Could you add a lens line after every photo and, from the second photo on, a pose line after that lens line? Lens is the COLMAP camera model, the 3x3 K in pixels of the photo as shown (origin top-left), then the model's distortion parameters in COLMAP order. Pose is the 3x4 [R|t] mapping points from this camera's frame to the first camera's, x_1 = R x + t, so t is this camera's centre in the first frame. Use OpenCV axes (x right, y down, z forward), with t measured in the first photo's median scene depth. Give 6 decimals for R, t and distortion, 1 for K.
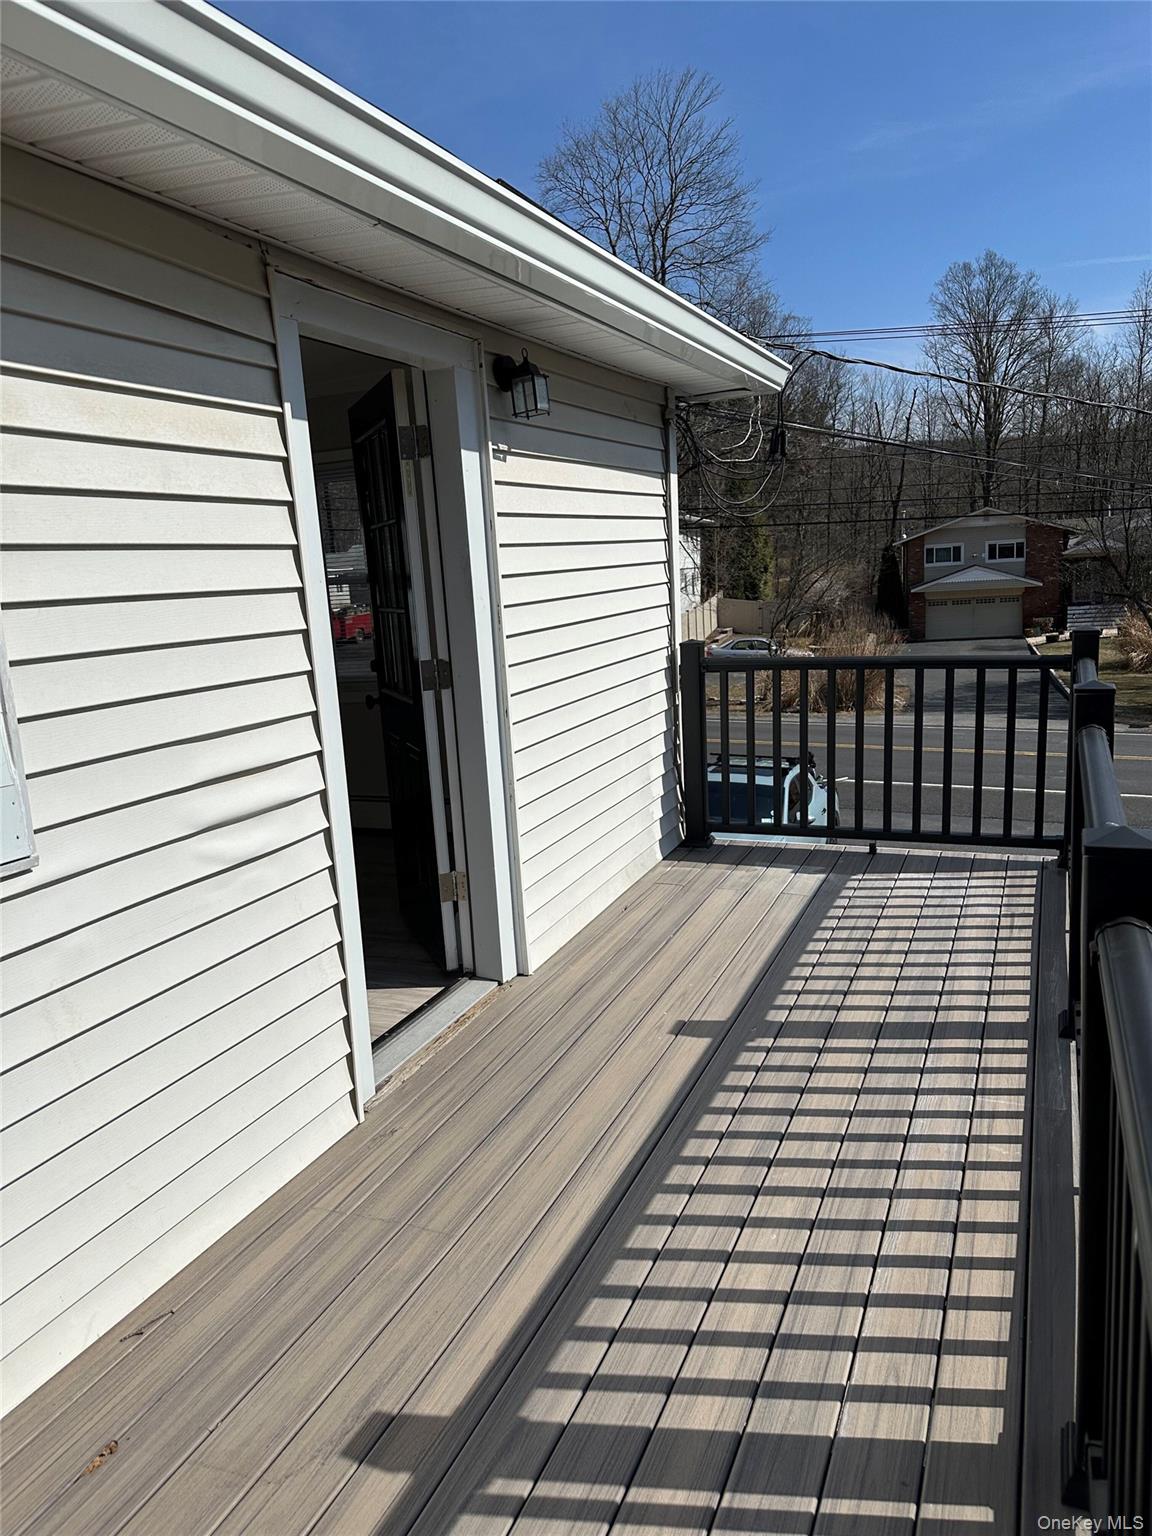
lens RADIAL K [[1147.9, 0, 576.0], [0, 1147.9, 768.0], [0, 0, 1]] dist [0.117917, -0.184270]
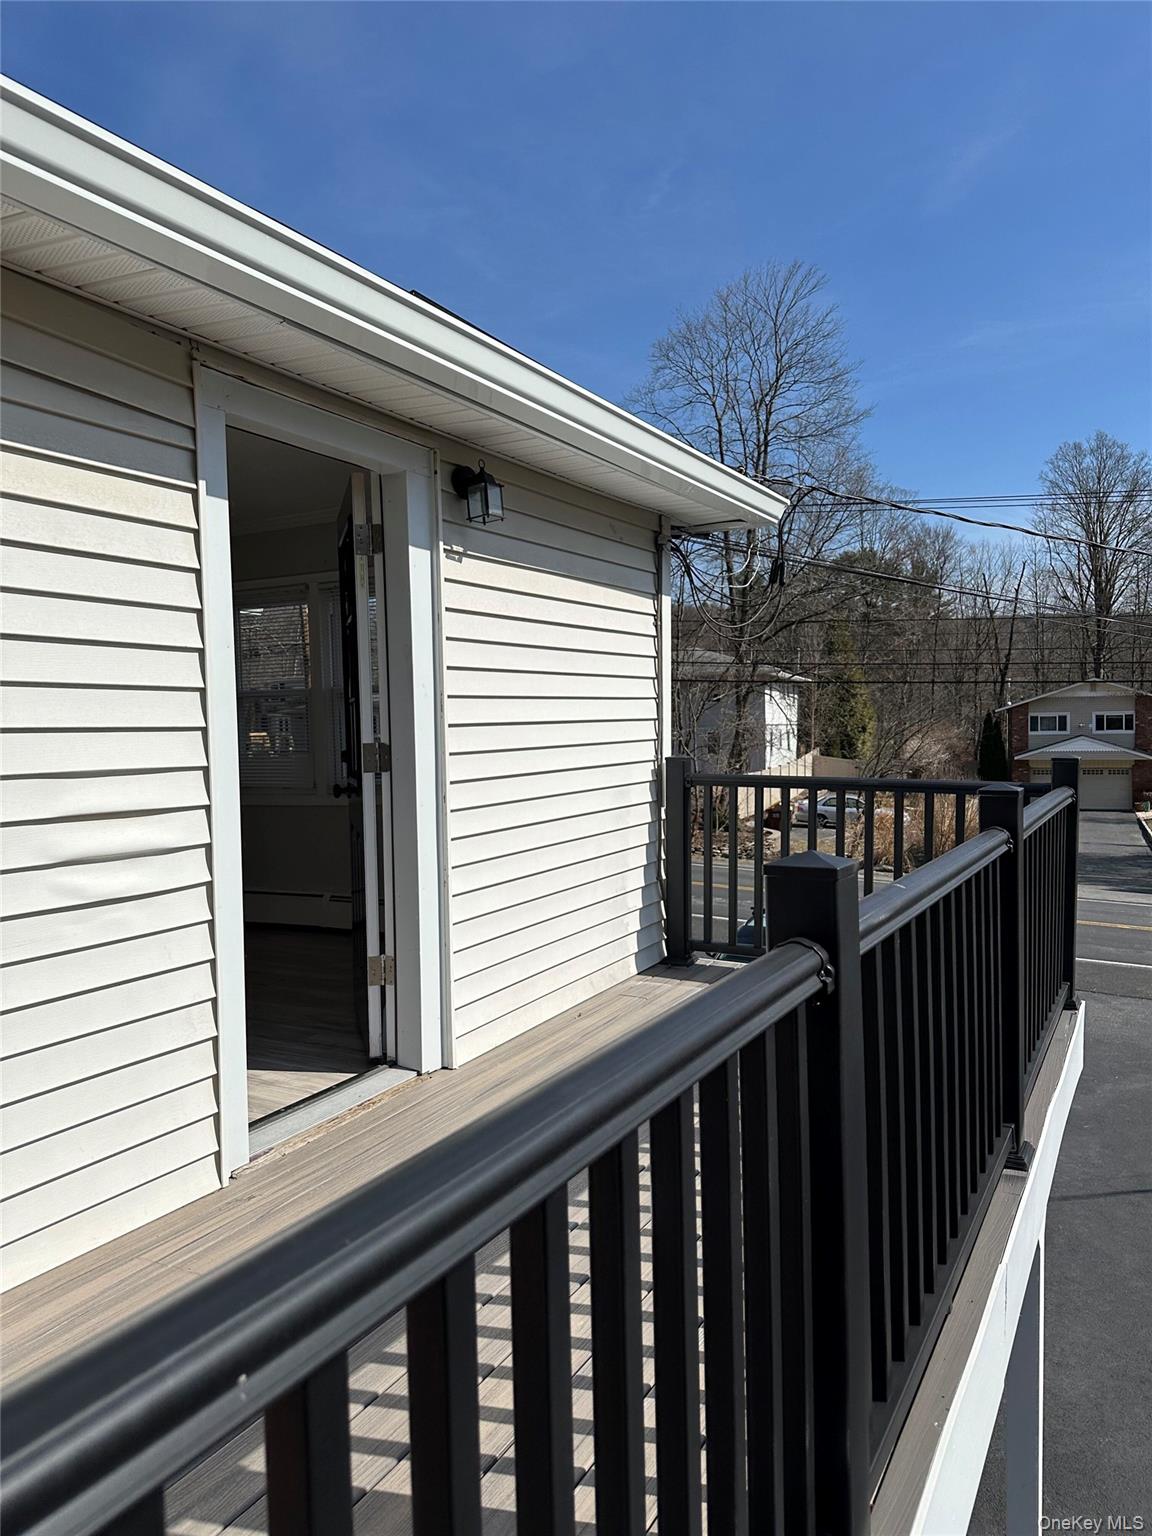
lens RADIAL K [[1147.9, 0, 576.0], [0, 1147.9, 768.0], [0, 0, 1]] dist [0.117917, -0.184270]
pose [[0.993901, 0.048729, -0.098924, 0.153670], [-0.061490, 0.989560, -0.130348, 0.049955], [0.091539, 0.135636, 0.986521, -0.000886]]
